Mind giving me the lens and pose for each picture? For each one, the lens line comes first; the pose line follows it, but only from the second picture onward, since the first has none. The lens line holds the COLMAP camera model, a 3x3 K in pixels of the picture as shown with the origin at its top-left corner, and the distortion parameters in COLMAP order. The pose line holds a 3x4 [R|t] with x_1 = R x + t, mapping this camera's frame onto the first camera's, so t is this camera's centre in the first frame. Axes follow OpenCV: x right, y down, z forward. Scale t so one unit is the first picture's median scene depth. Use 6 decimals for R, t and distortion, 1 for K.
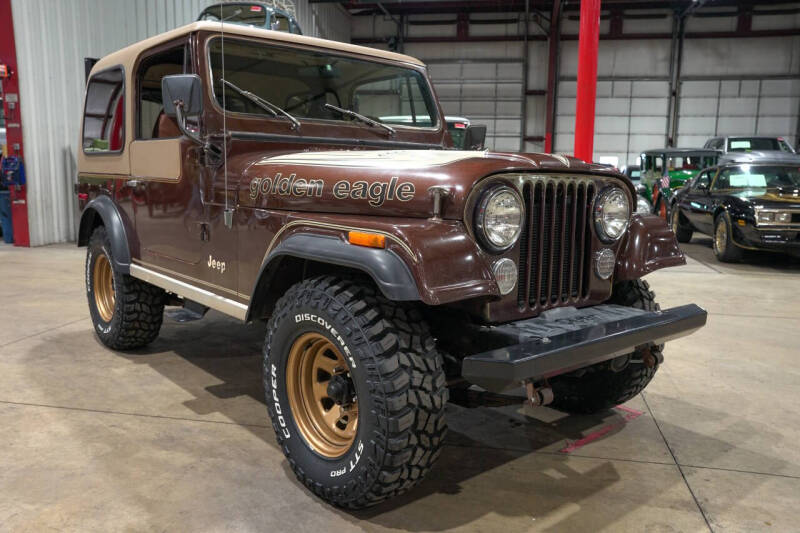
lens RADIAL K [[659.0, 0, 402.2], [0, 659.0, 266.6], [0, 0, 1]] dist [-0.079603, 0.138775]
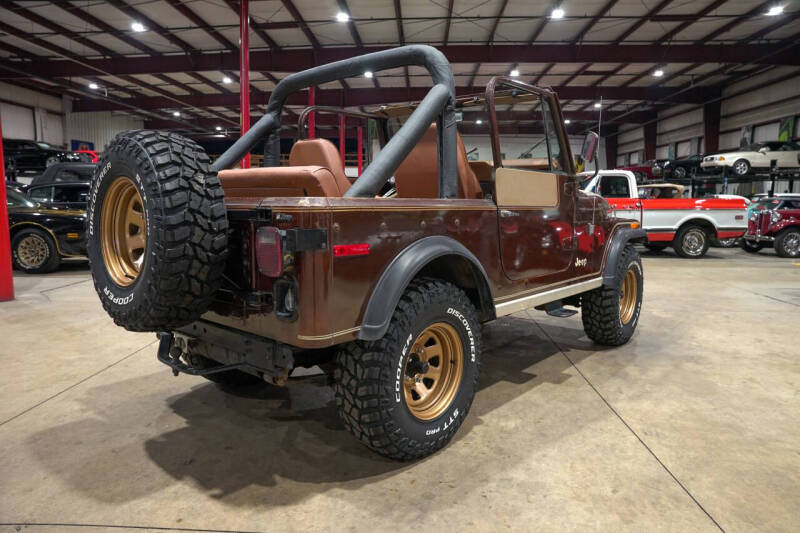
lens RADIAL K [[547.7, 0, 402.2], [0, 547.7, 265.7], [0, 0, 1]] dist [-0.140323, 0.109469]
pose [[-0.147785, -0.140942, 0.978925, -1.164778], [0.133040, 0.977965, 0.160888, -0.202622], [-0.980031, 0.154013, -0.125778, 1.268667]]
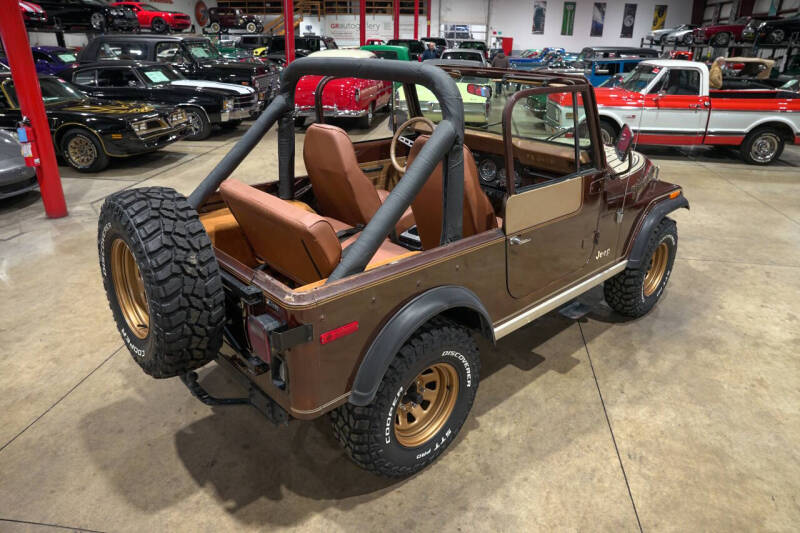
lens RADIAL K [[547.7, 0, 402.2], [0, 547.7, 265.7], [0, 0, 1]] dist [-0.140323, 0.109469]
pose [[-0.042213, -0.408018, 0.911998, -1.108357], [0.125546, 0.903410, 0.409987, -0.426239], [-0.991189, 0.131804, 0.013089, 1.164402]]
